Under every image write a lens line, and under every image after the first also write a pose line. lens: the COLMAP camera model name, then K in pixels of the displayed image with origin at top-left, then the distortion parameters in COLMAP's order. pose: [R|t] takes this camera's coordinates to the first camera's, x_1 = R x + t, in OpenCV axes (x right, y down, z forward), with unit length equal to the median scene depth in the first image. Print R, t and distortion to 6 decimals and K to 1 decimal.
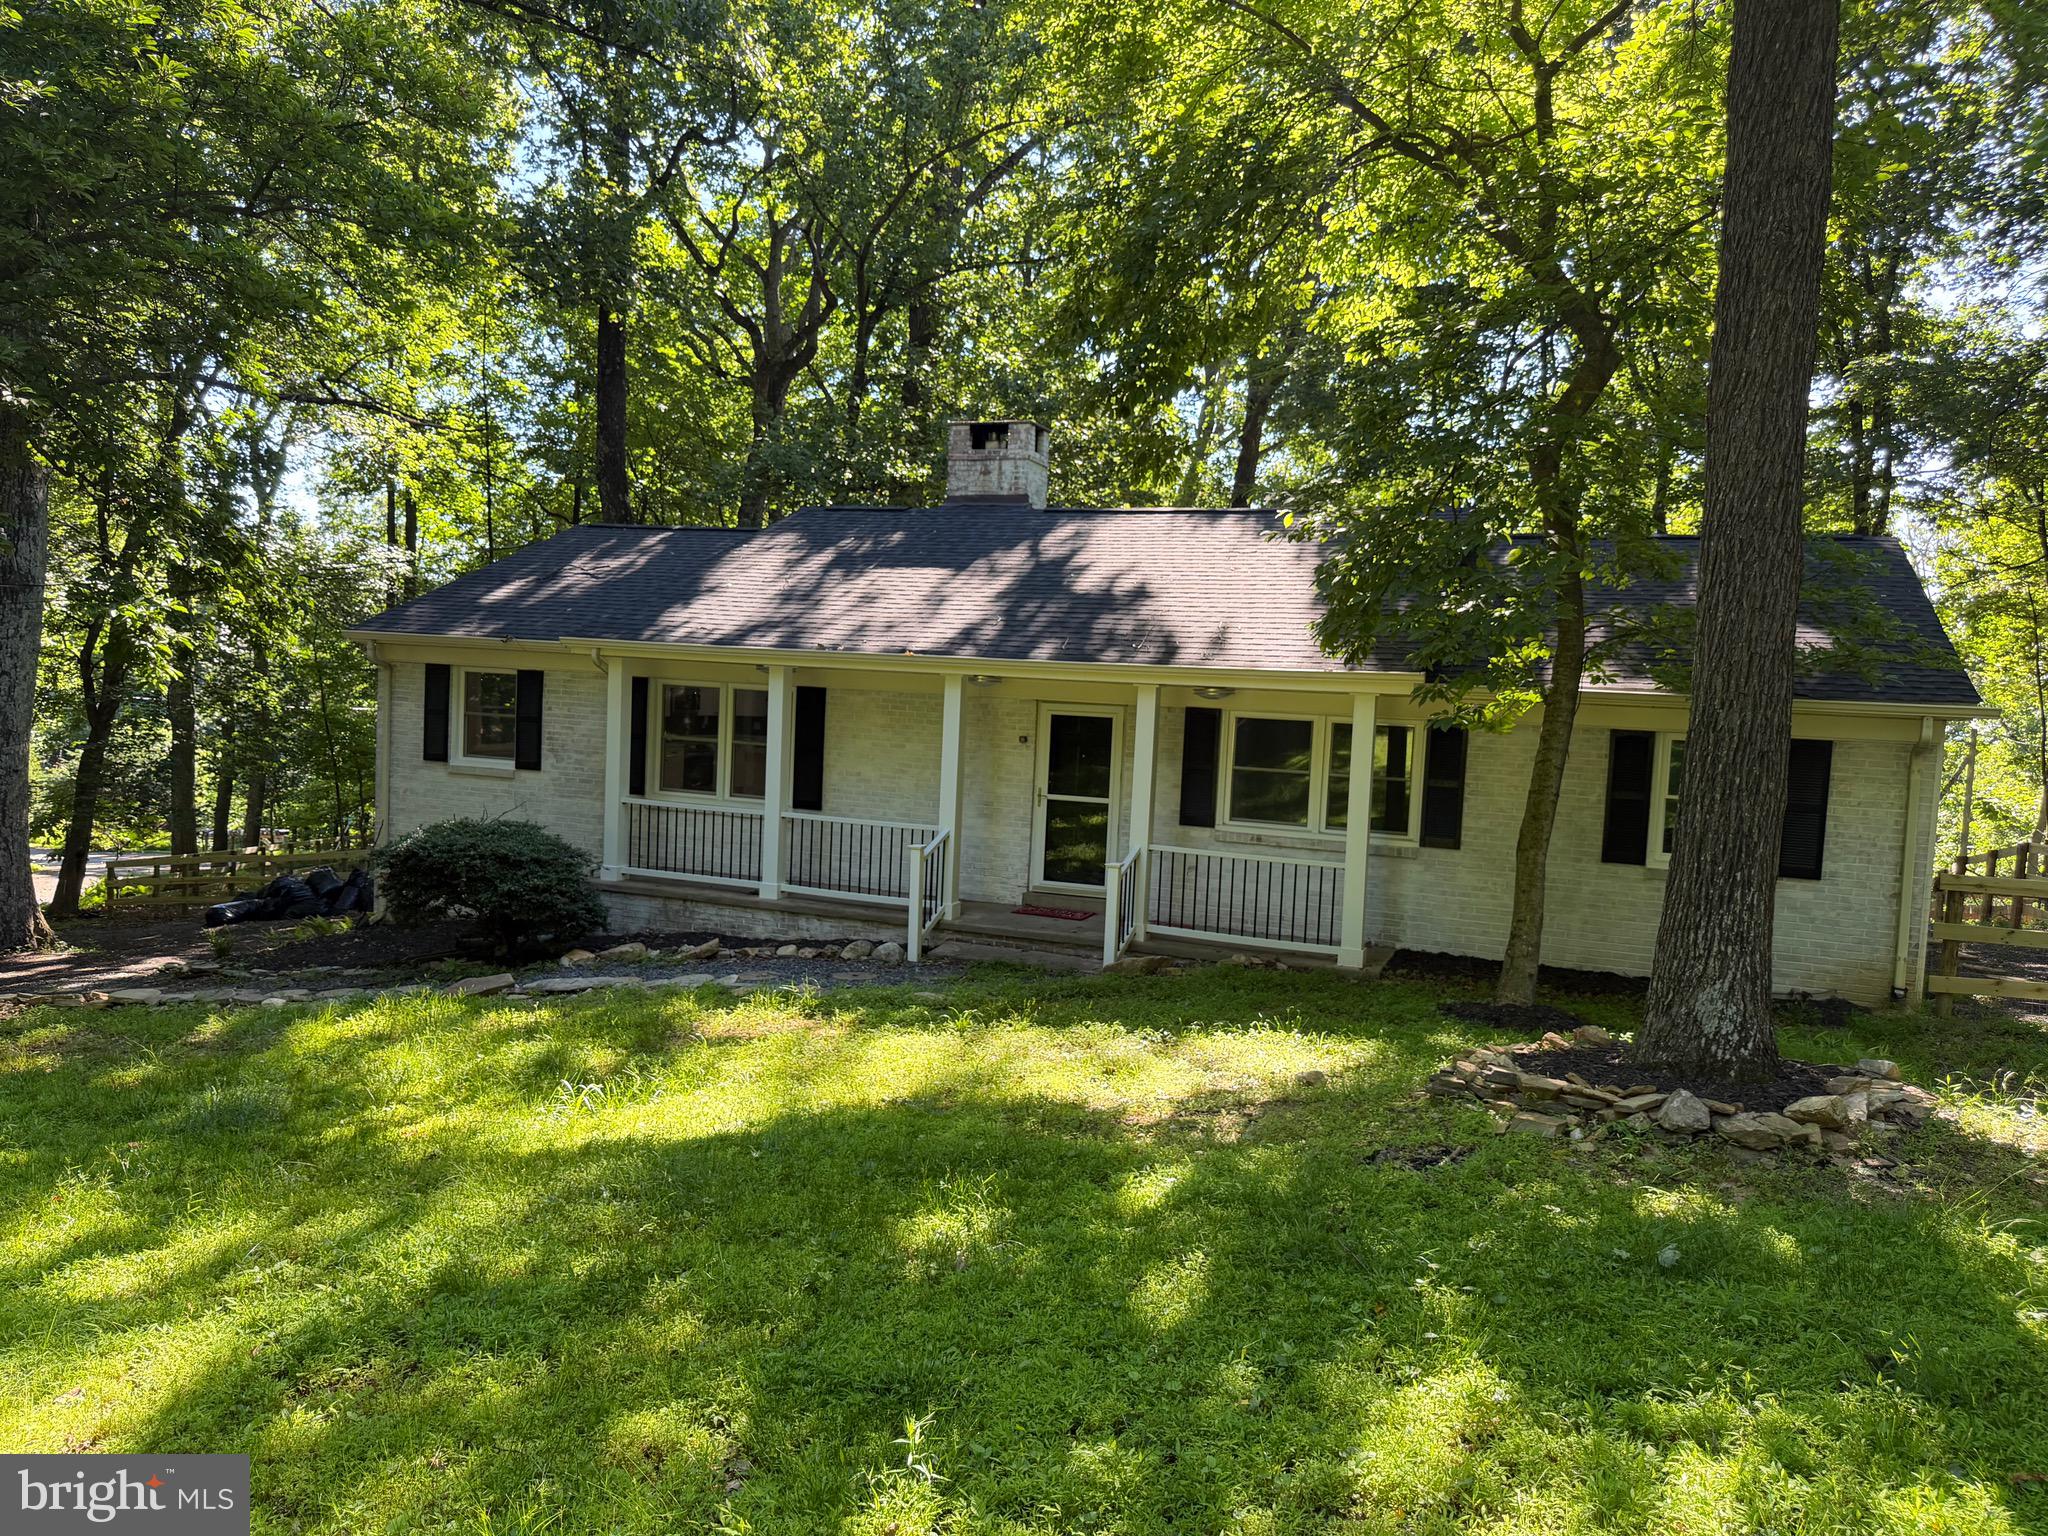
lens RADIAL K [[1433.1, 0, 1024.0], [0, 1433.1, 768.0], [0, 0, 1]] dist [0.096742, -0.155943]
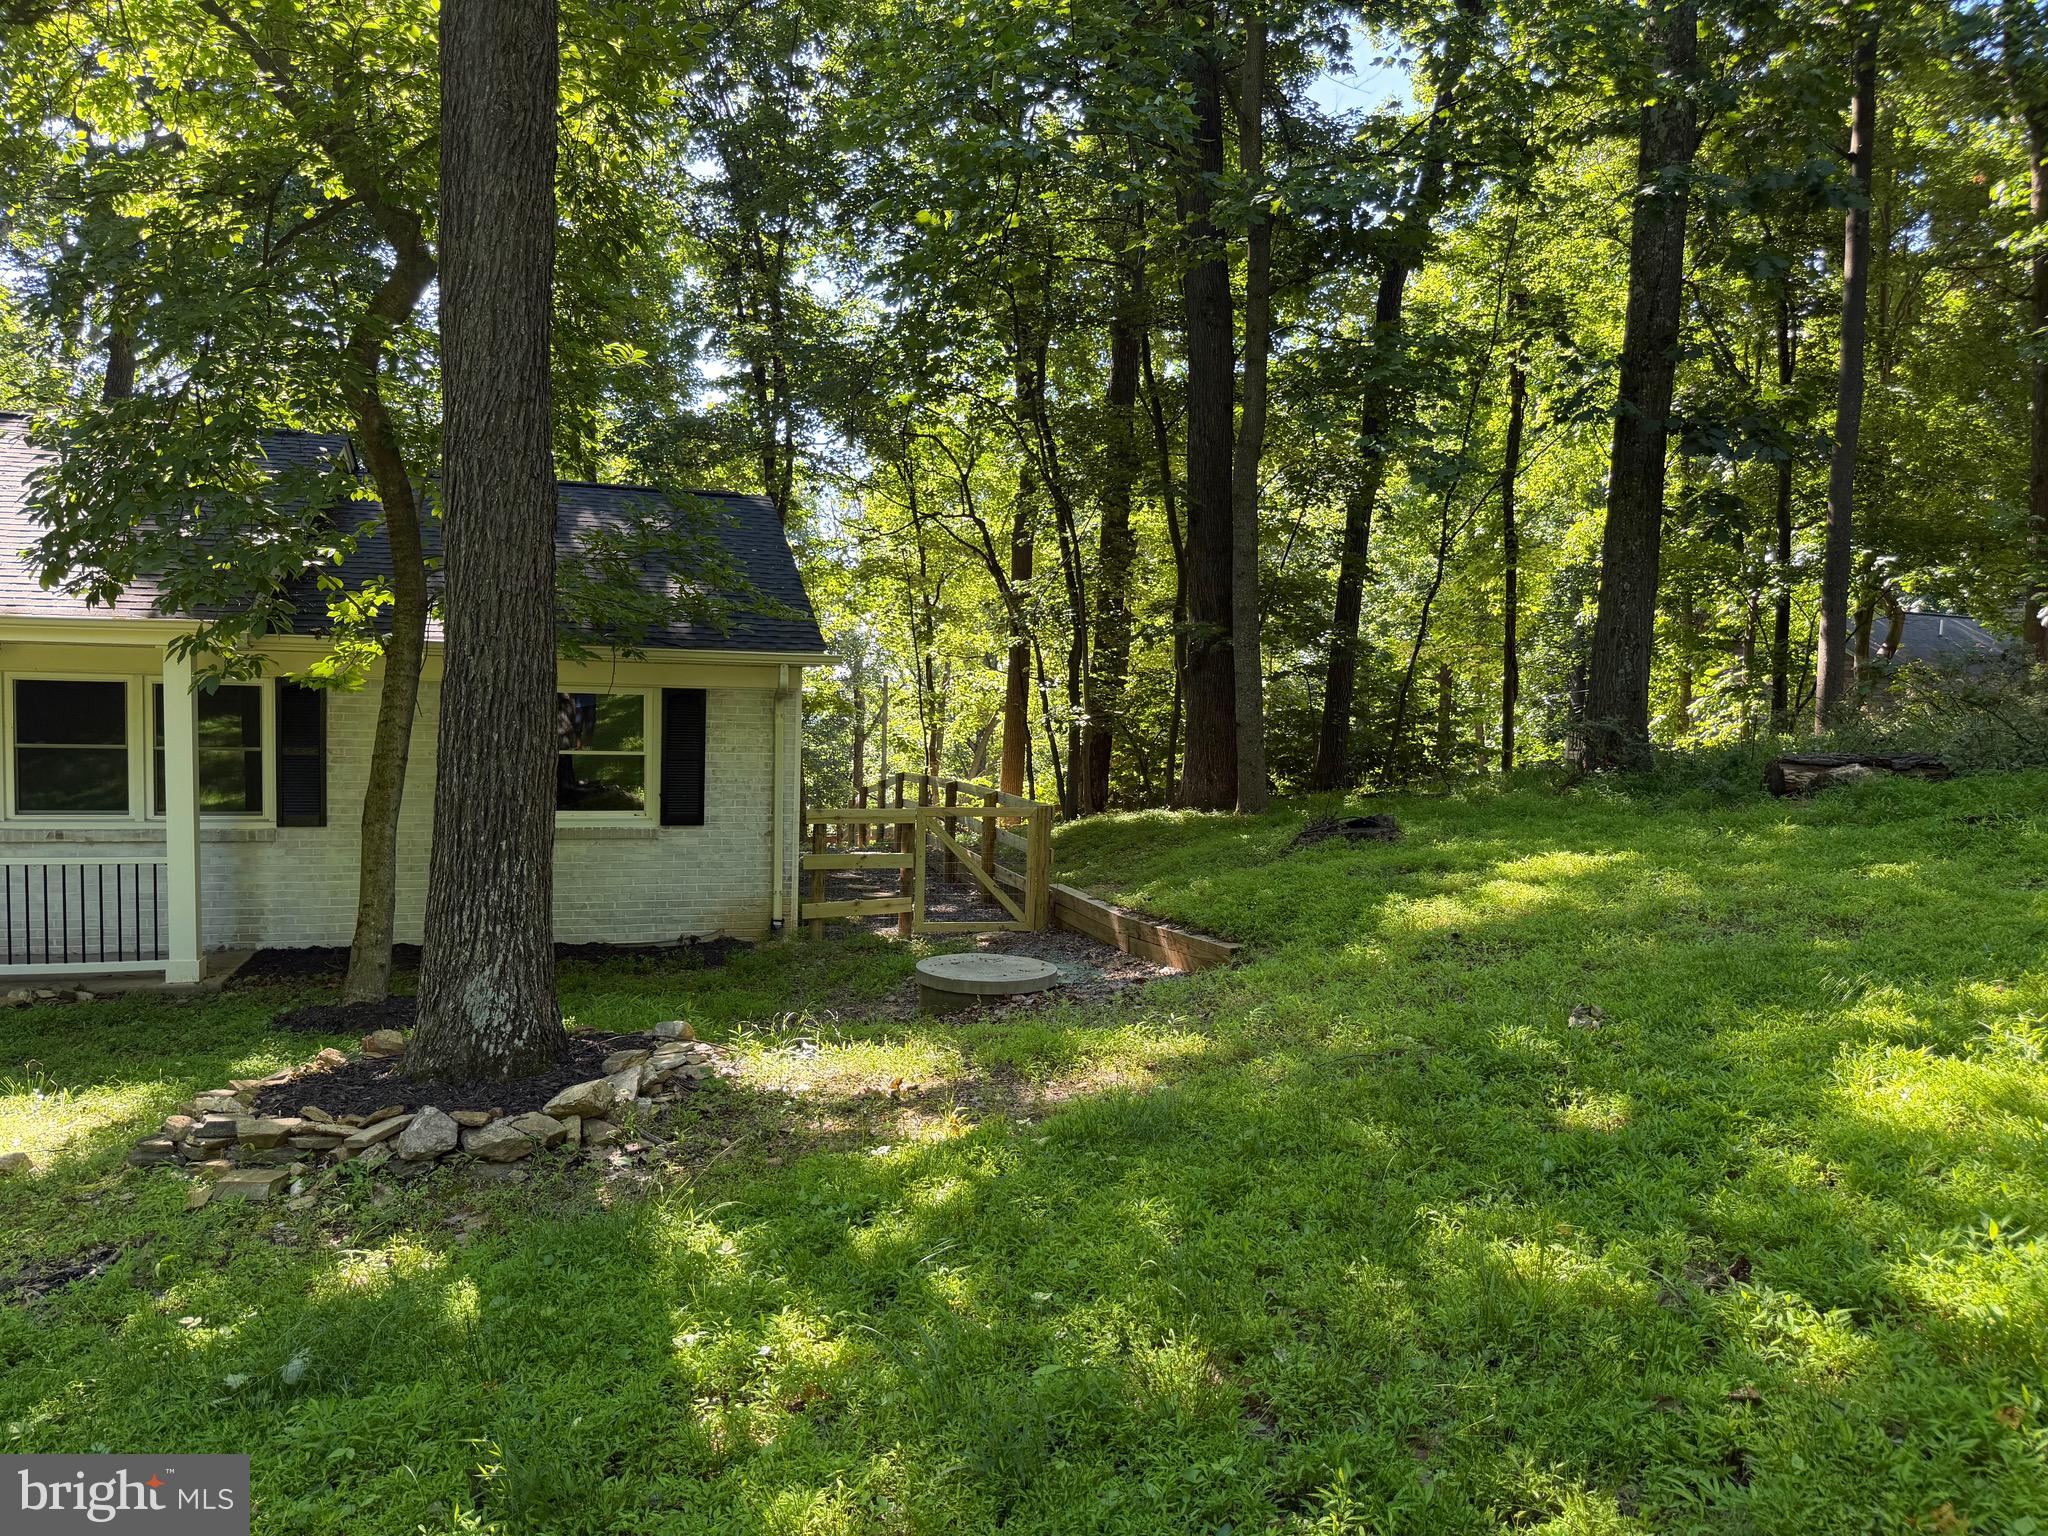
lens RADIAL K [[1433.1, 0, 1036.7], [0, 1433.1, 777.0], [0, 0, 1]] dist [0.064531, -0.078671]
pose [[0.782497, -0.065730, 0.619175, 0.126554], [0.043169, 0.997747, 0.051362, 0.001283], [-0.621156, -0.013461, 0.783571, 0.070434]]
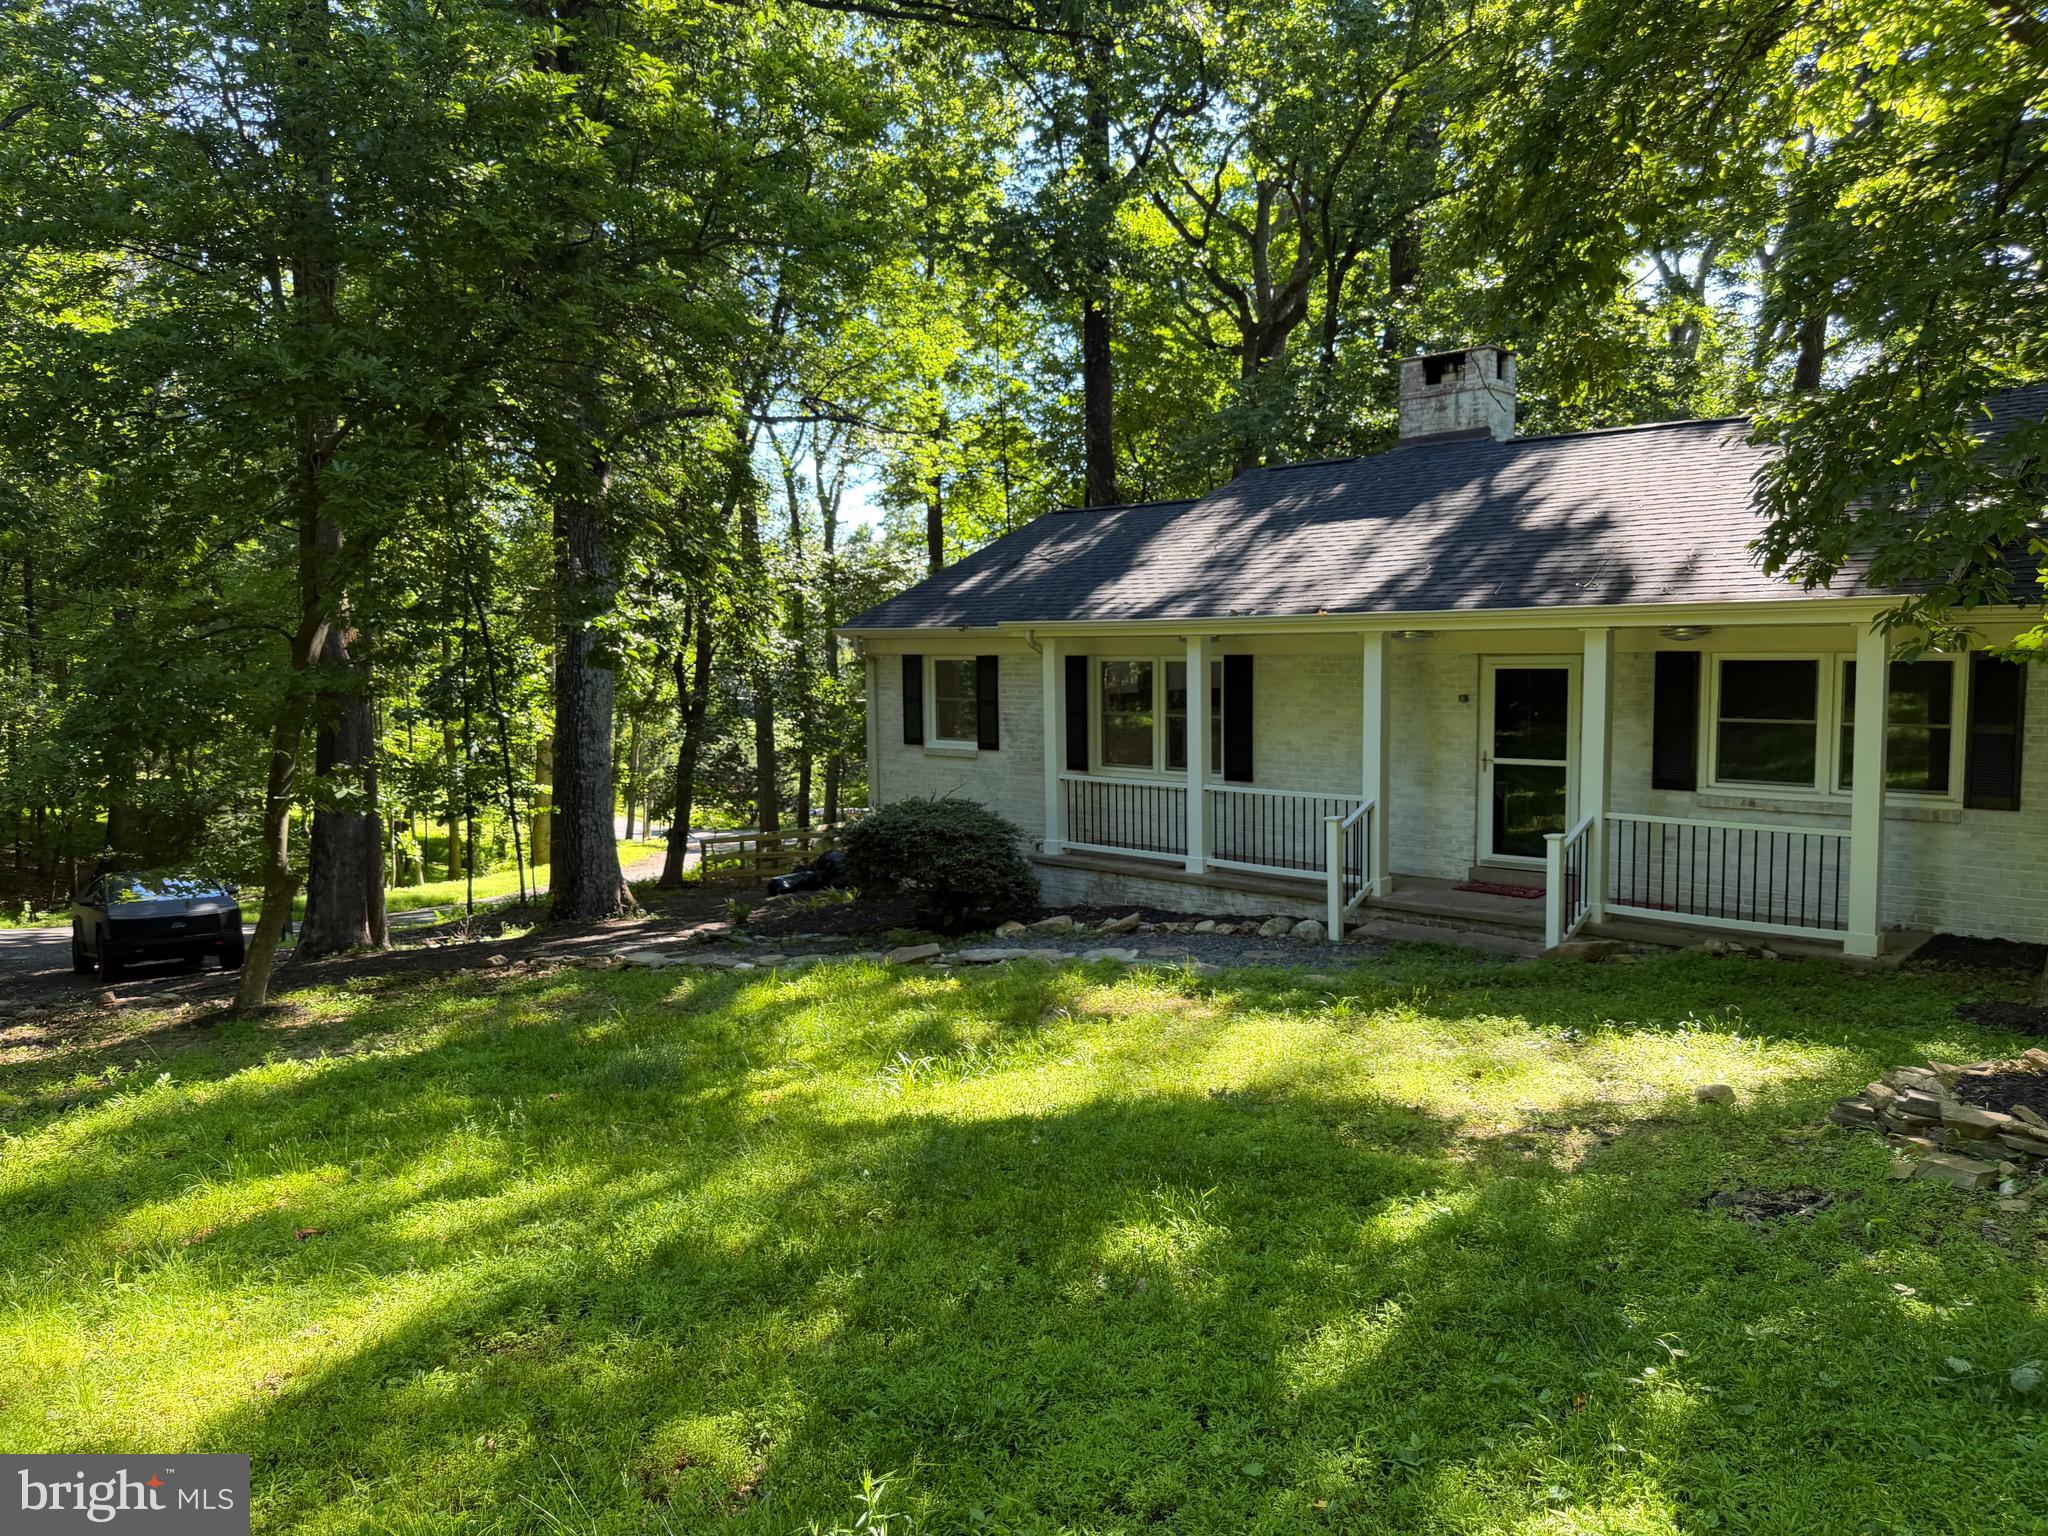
lens RADIAL K [[1433.1, 0, 1036.7], [0, 1433.1, 777.0], [0, 0, 1]] dist [0.064531, -0.078671]
pose [[0.932349, -0.027219, -0.360535, 0.108248], [0.036907, 0.999118, 0.020014, 0.002254], [0.359672, -0.031967, 0.932531, 0.068779]]
